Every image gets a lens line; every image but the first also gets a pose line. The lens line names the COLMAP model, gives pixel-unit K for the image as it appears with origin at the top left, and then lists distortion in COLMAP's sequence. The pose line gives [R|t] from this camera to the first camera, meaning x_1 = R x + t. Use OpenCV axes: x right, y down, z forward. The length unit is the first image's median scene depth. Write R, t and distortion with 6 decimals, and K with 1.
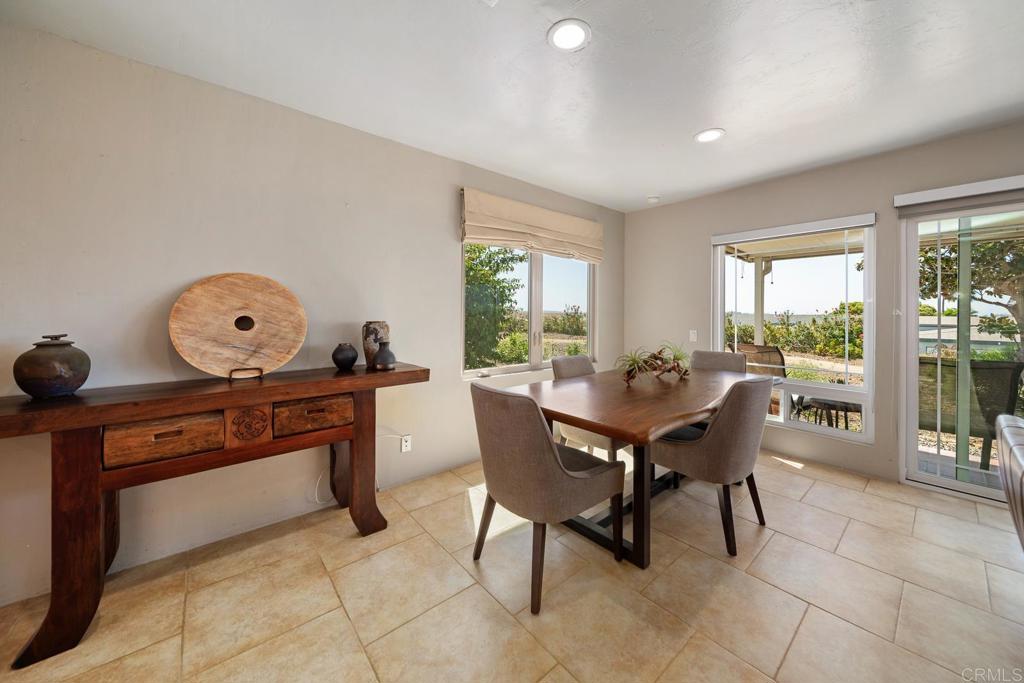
lens RADIAL K [[363.4, 0, 505.1], [0, 363.4, 311.3], [0, 0, 1]] dist [-0.002984, -0.000196]
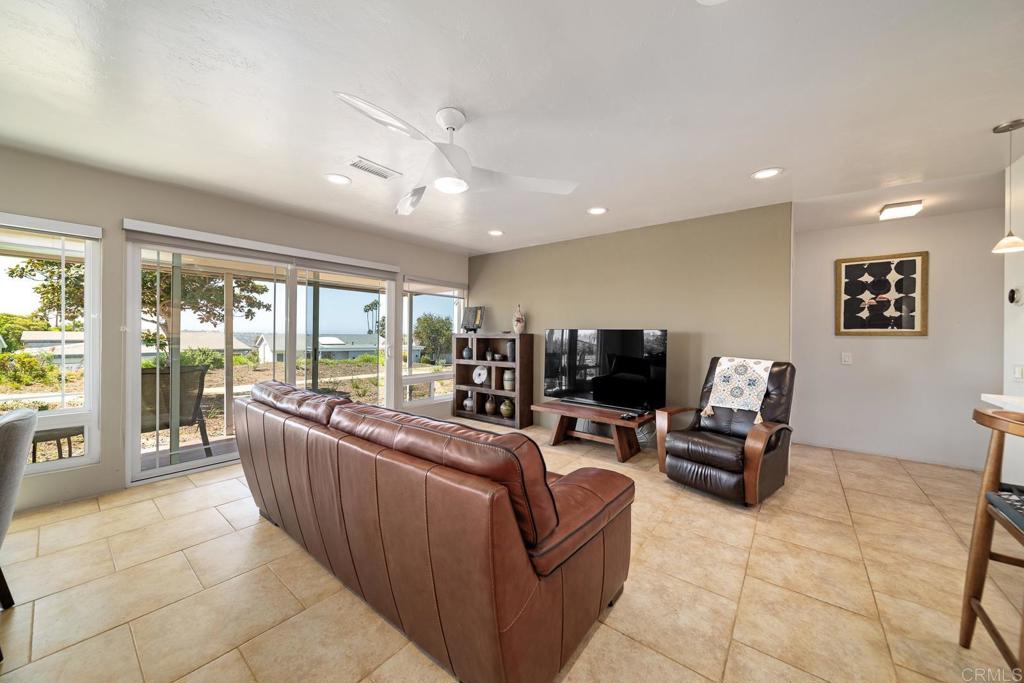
lens RADIAL K [[363.4, 0, 516.0], [0, 363.4, 336.3], [0, 0, 1]] dist [-0.002984, -0.000196]
pose [[-0.204925, -0.011605, 0.978709, -0.187754], [-0.013220, 0.999871, 0.009088, 0.000437], [-0.978688, -0.011076, -0.205052, 0.096666]]
